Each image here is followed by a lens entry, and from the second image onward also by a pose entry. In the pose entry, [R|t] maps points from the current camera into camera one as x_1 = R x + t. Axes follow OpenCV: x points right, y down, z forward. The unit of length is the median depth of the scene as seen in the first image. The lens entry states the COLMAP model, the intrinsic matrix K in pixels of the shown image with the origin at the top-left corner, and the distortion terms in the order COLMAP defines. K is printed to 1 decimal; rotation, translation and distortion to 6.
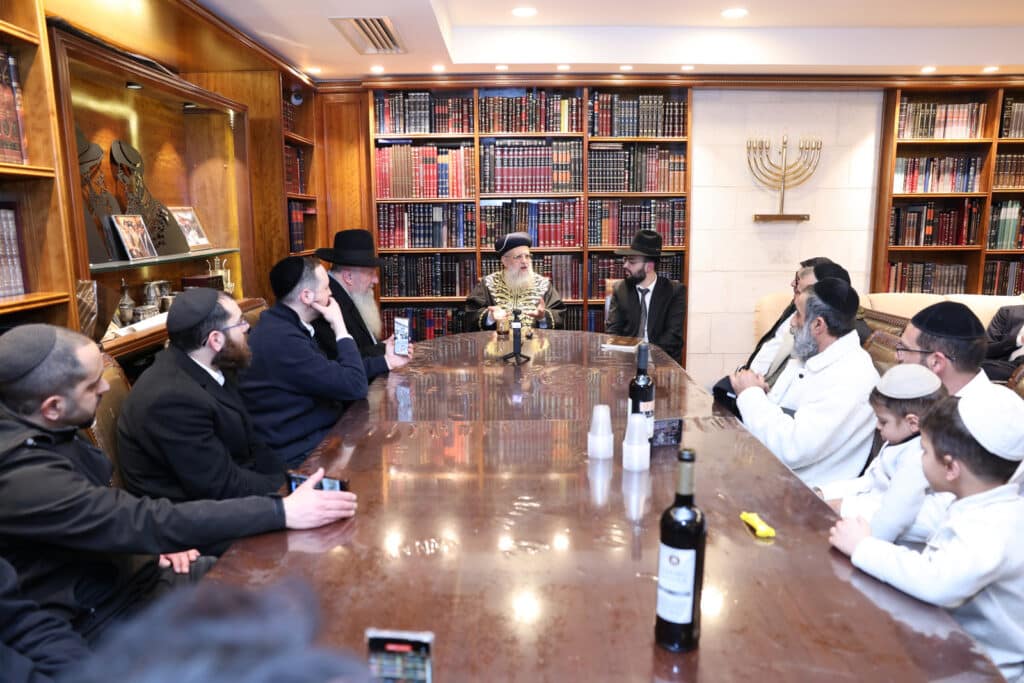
lens RADIAL K [[702.5, 0, 518.1], [0, 702.5, 342.1], [0, 0, 1]] dist [-0.115772, 0.095521]
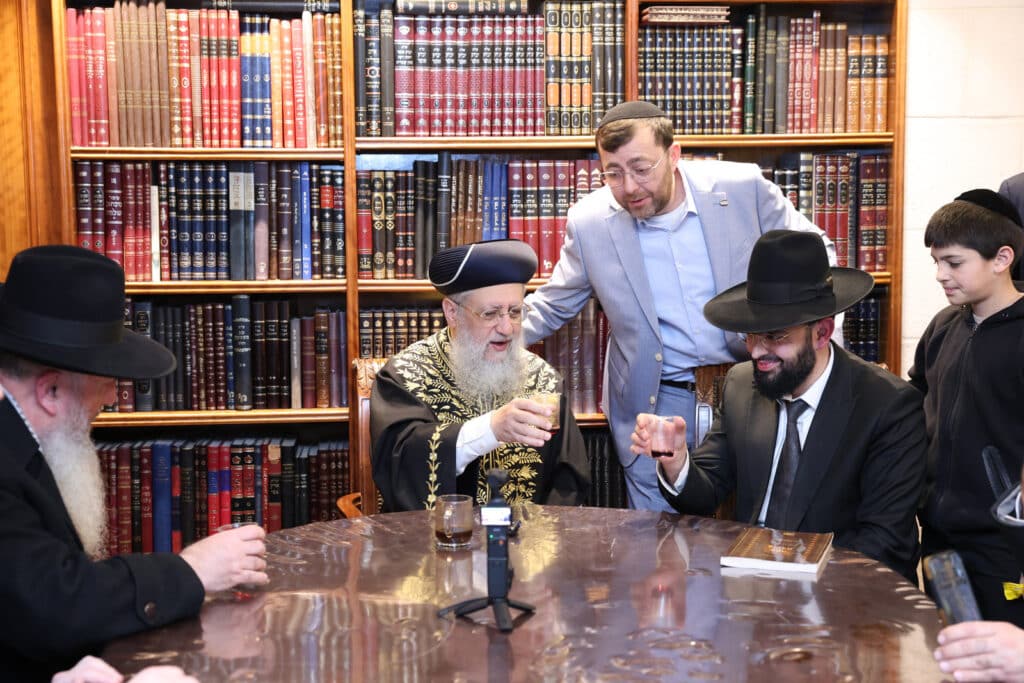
lens RADIAL K [[1605.4, 0, 519.8], [0, 1605.4, 340.8], [0, 0, 1]] dist [0.169530, -0.034230]
pose [[0.996754, -0.006099, 0.080271, -0.036748], [0.012463, 0.996796, -0.079011, -0.032584], [-0.079531, 0.079755, 0.993637, 0.132642]]
